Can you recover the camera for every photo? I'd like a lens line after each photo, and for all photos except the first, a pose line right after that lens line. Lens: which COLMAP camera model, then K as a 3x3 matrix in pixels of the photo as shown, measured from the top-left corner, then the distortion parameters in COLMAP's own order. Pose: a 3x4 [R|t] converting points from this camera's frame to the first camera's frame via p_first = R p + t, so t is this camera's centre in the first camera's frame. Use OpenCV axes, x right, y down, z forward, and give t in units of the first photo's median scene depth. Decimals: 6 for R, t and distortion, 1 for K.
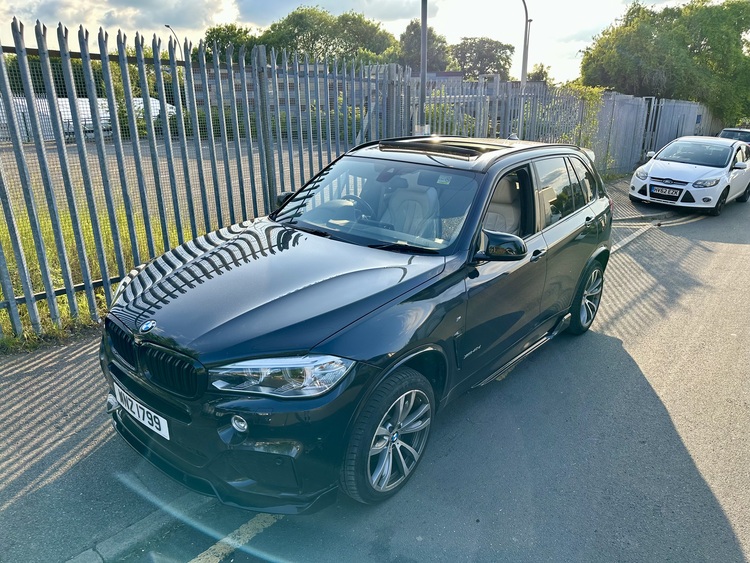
lens RADIAL K [[532.8, 0, 373.1], [0, 532.8, 288.4], [0, 0, 1]] dist [0.027662, -0.027292]
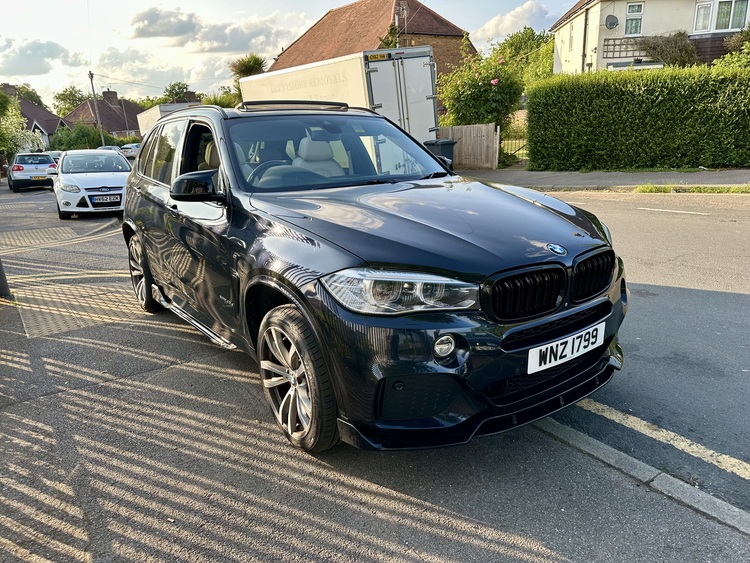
lens RADIAL K [[532.8, 0, 376.9], [0, 532.8, 295.3], [0, 0, 1]] dist [0.027662, -0.027292]
pose [[0.242963, -0.312986, 0.918155, -0.785873], [0.370672, 0.904643, 0.210293, -0.091234], [-0.896421, 0.289241, 0.335810, 0.588083]]
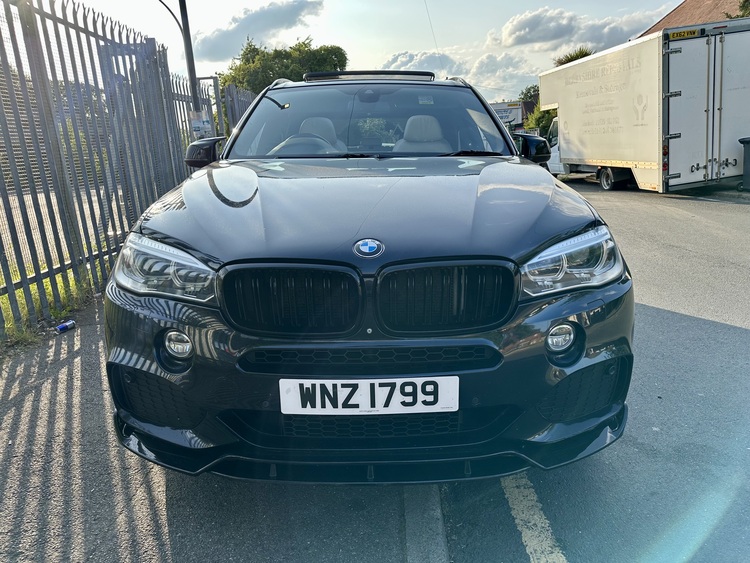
lens RADIAL K [[532.8, 0, 377.8], [0, 532.8, 285.6], [0, 0, 1]] dist [0.027662, -0.027292]
pose [[0.760683, -0.201891, 0.616930, -0.466225], [0.256161, 0.966634, 0.000482, 0.069086], [-0.596442, 0.157667, 0.787018, 0.315070]]
